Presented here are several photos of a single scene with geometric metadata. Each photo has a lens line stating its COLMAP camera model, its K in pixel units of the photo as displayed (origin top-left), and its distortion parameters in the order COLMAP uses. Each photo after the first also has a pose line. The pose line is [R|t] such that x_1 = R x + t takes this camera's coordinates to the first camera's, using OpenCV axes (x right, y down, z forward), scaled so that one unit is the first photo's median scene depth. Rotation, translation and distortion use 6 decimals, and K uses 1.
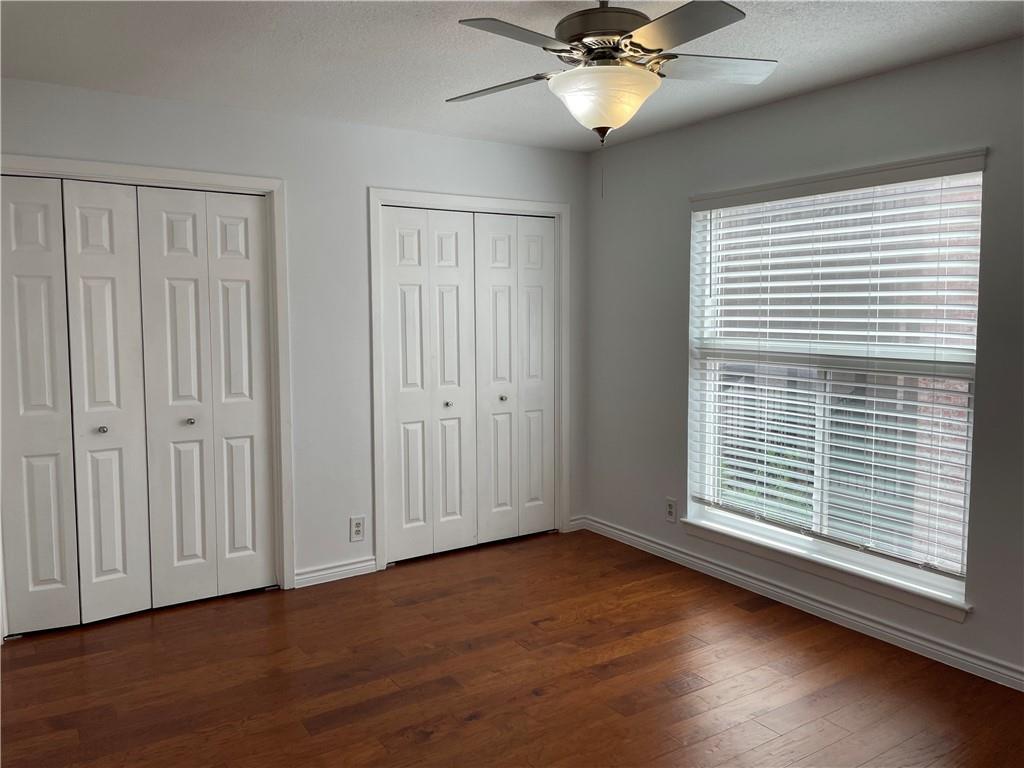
lens RADIAL K [[779.8, 0, 518.9], [0, 779.8, 381.4], [0, 0, 1]] dist [0.085001, -0.121780]
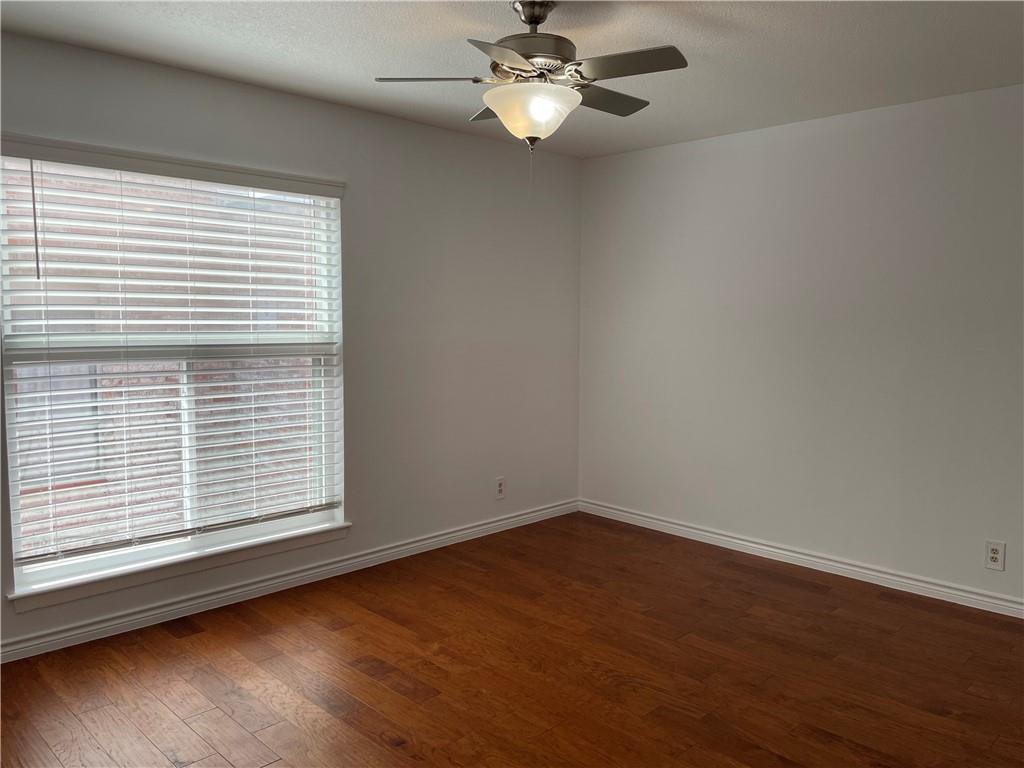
lens RADIAL K [[779.8, 0, 519.7], [0, 779.8, 380.5], [0, 0, 1]] dist [0.085001, -0.121780]
pose [[-0.193106, -0.092808, 0.976779, -0.675788], [0.075678, 0.991142, 0.109134, -0.070041], [-0.978255, 0.094995, -0.184372, 0.824256]]
